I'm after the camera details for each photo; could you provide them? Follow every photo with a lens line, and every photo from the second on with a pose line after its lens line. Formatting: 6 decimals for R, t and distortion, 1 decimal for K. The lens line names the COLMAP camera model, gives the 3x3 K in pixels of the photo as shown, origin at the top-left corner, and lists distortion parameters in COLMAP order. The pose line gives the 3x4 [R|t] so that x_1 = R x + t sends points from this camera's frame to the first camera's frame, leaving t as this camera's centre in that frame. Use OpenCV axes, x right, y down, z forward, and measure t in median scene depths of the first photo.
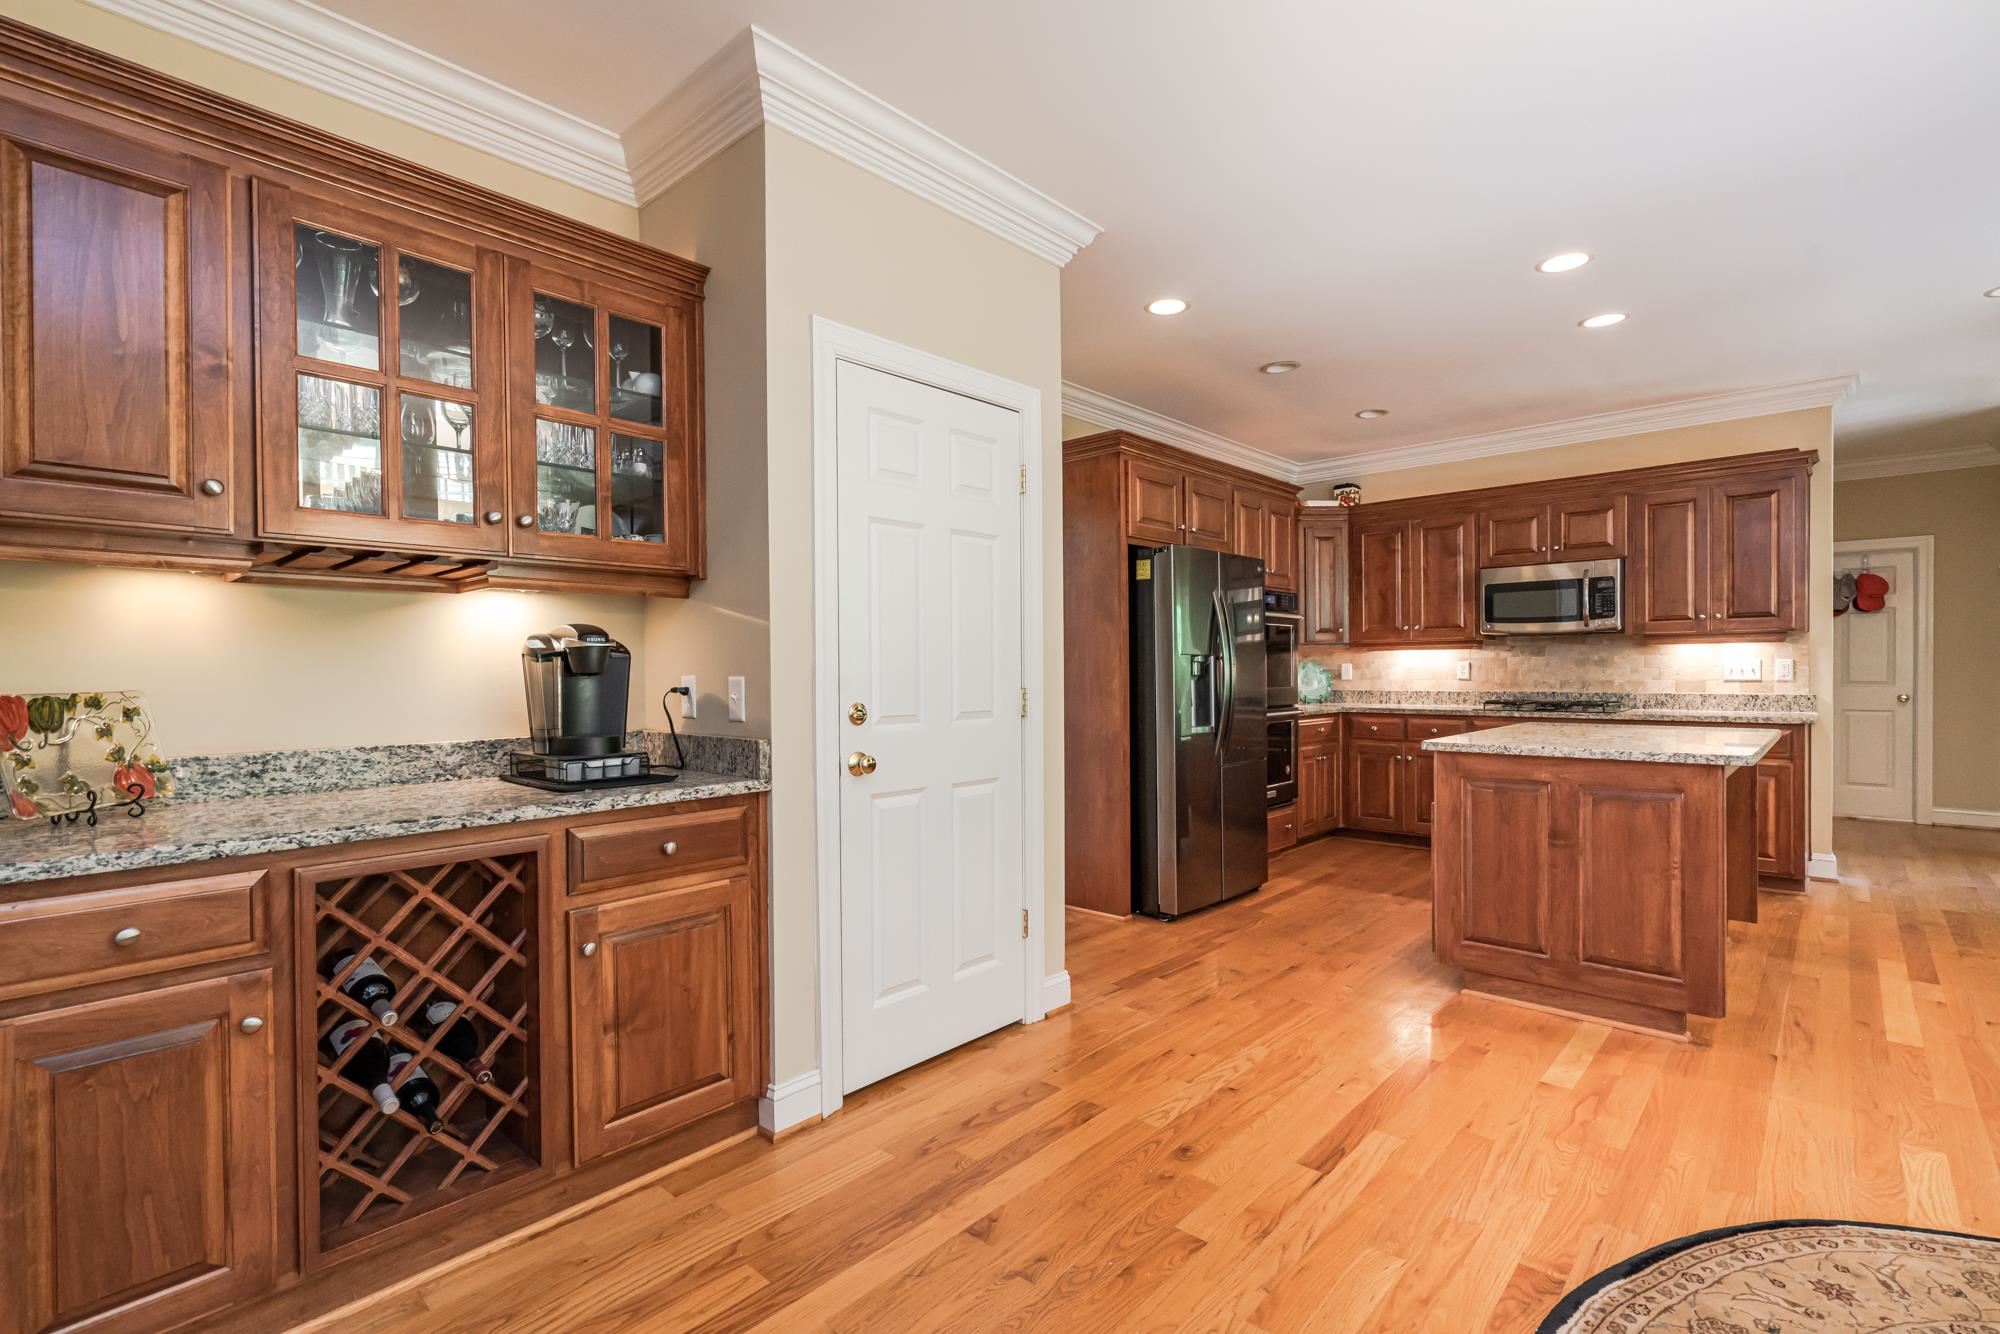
lens RADIAL K [[892.2, 0, 1005.8], [0, 892.2, 679.8], [0, 0, 1]] dist [-0.004283, 0.000064]
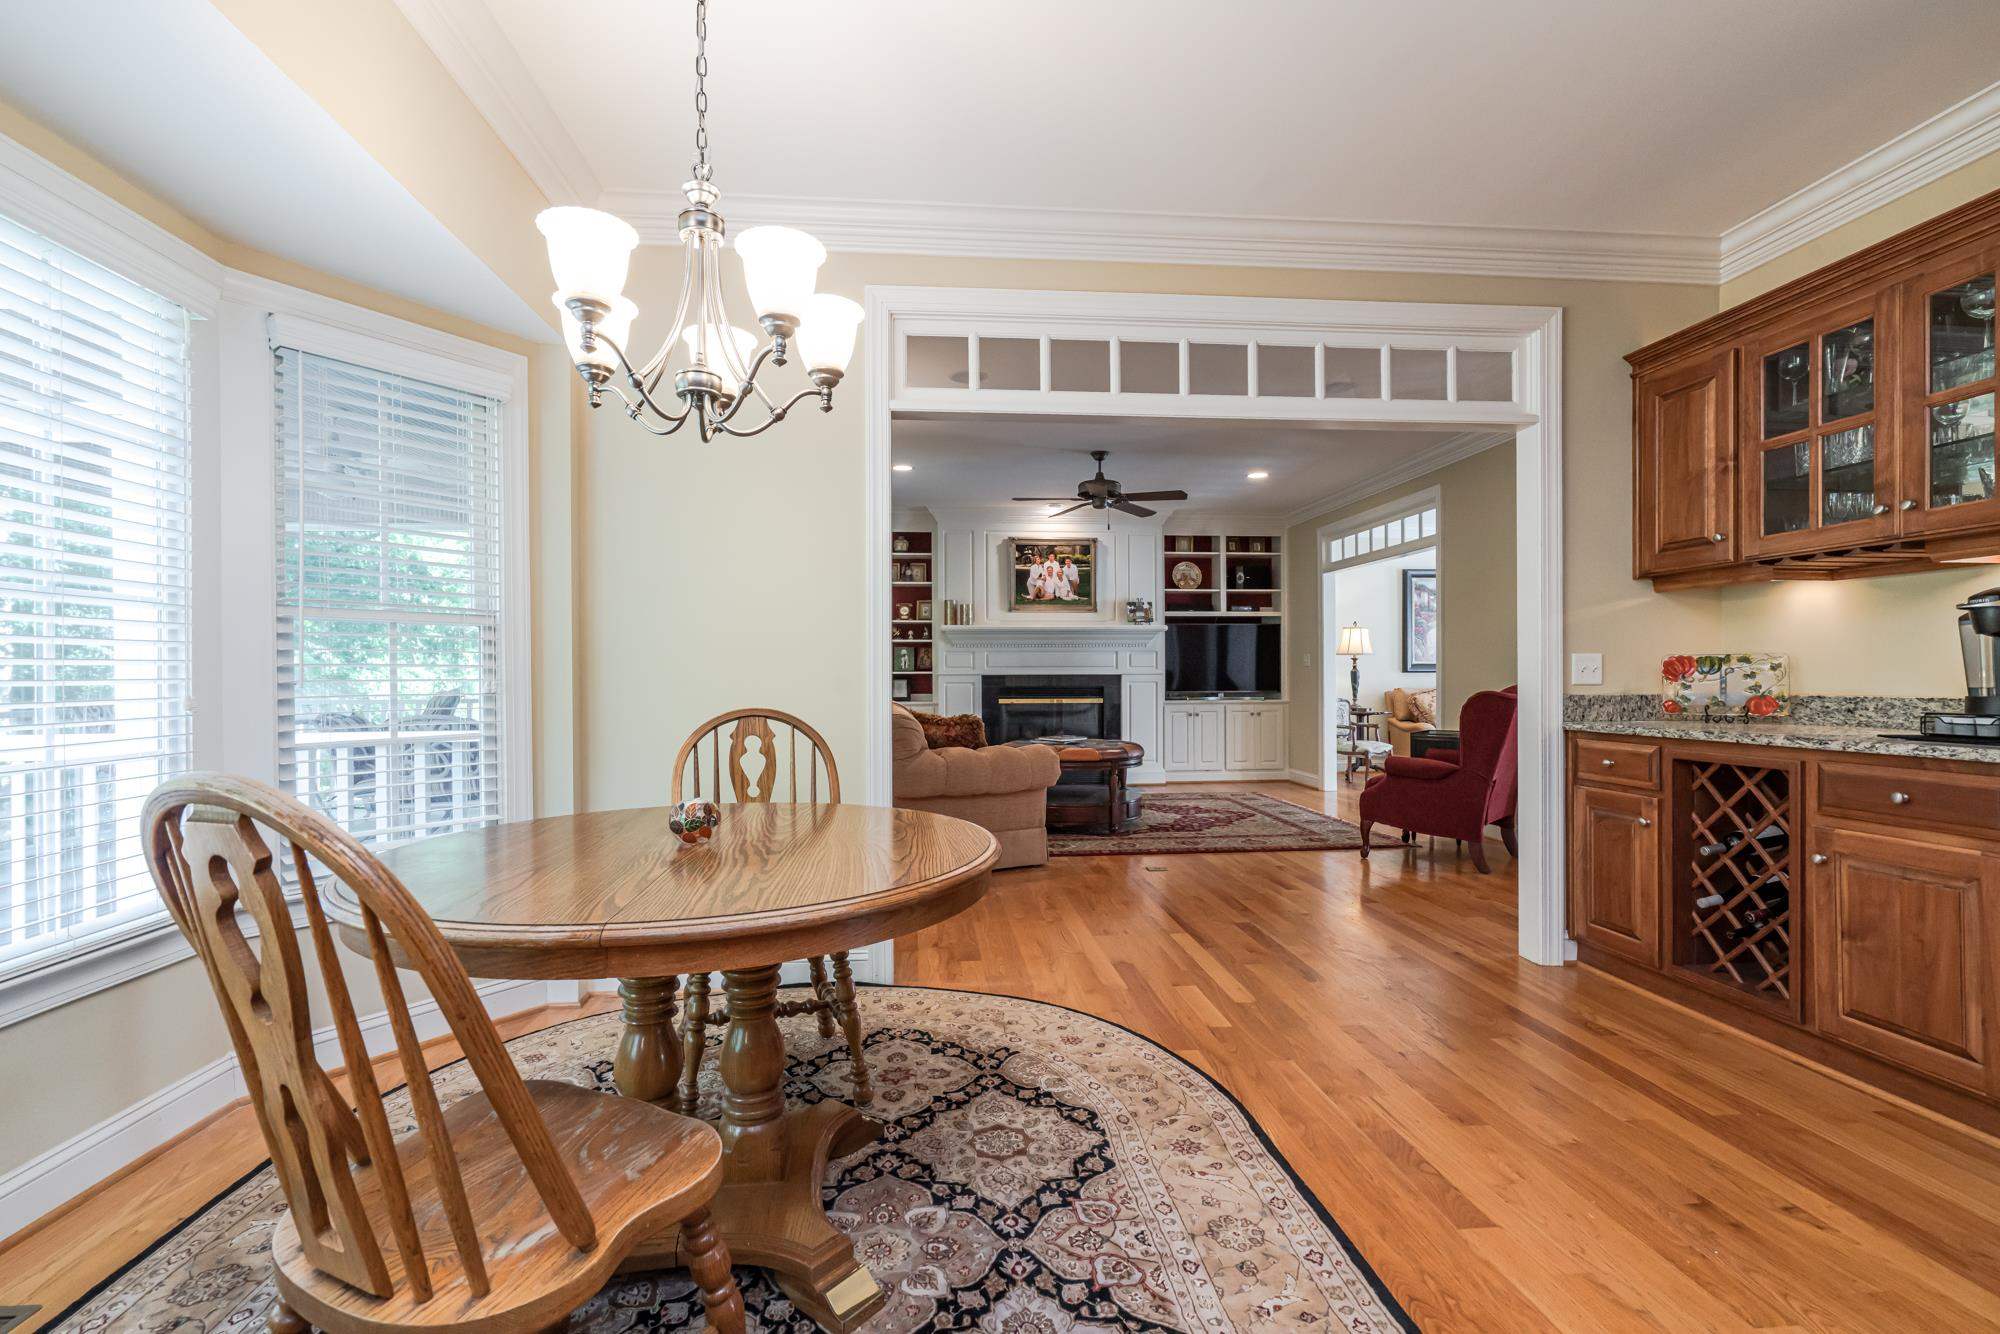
lens RADIAL K [[892.2, 0, 1000.7], [0, 892.2, 672.3], [0, 0, 1]] dist [-0.004283, 0.000064]
pose [[-0.660080, 0.009953, -0.751129, 1.193813], [0.006495, 0.999950, 0.007542, 0.025511], [0.751167, 0.000100, -0.660112, 0.949517]]
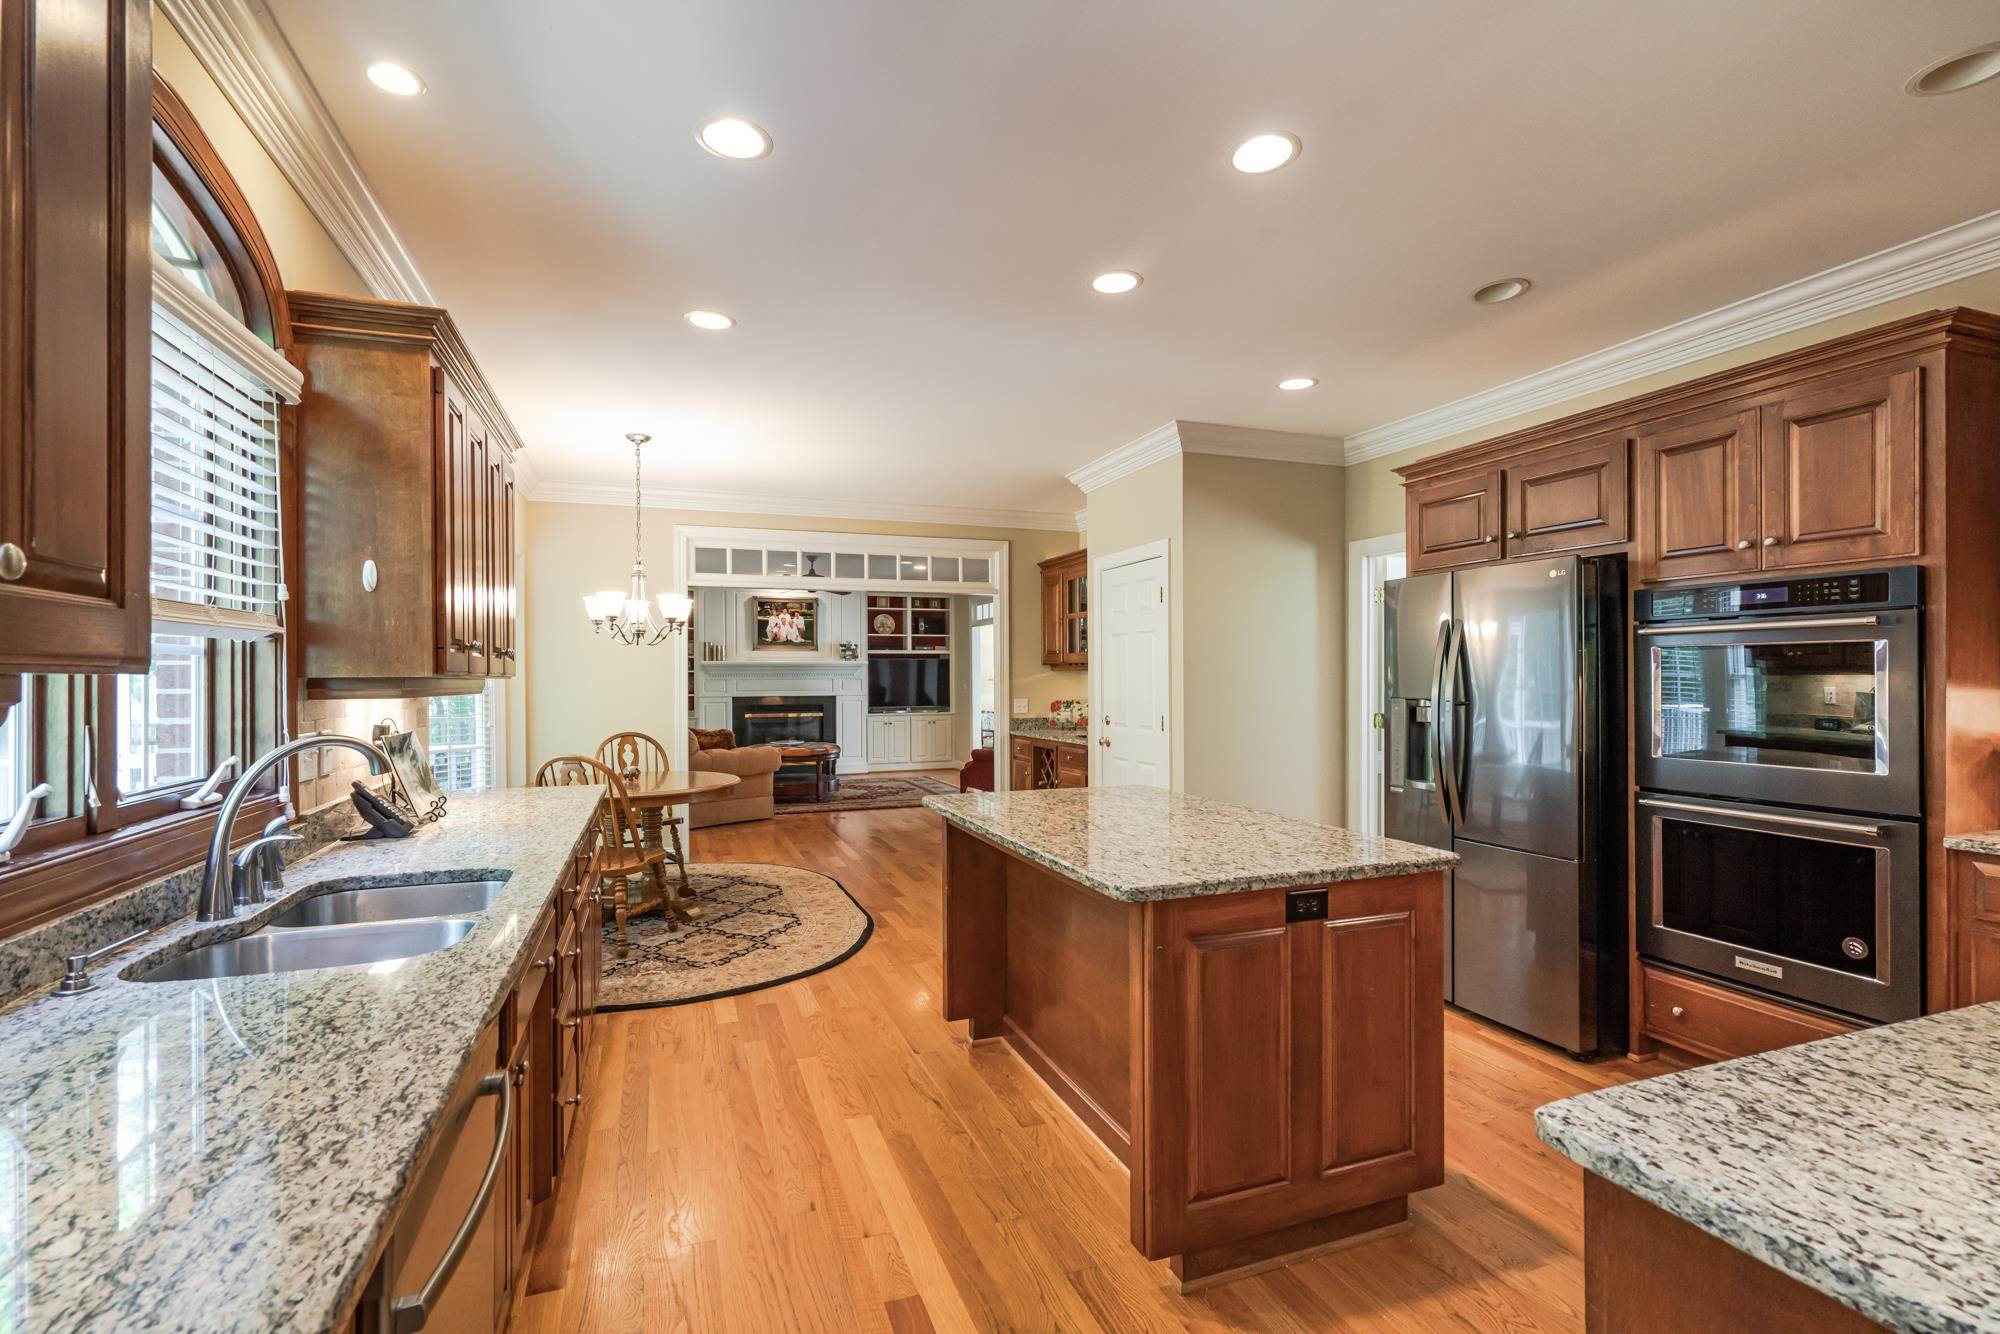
lens RADIAL K [[892.2, 0, 991.5], [0, 892.2, 672.7], [0, 0, 1]] dist [-0.004283, 0.000064]
pose [[-0.441504, 0.007983, -0.897224, 2.611139], [0.004016, 0.999968, 0.006921, -0.130729], [0.897250, -0.000547, -0.441522, 2.234696]]
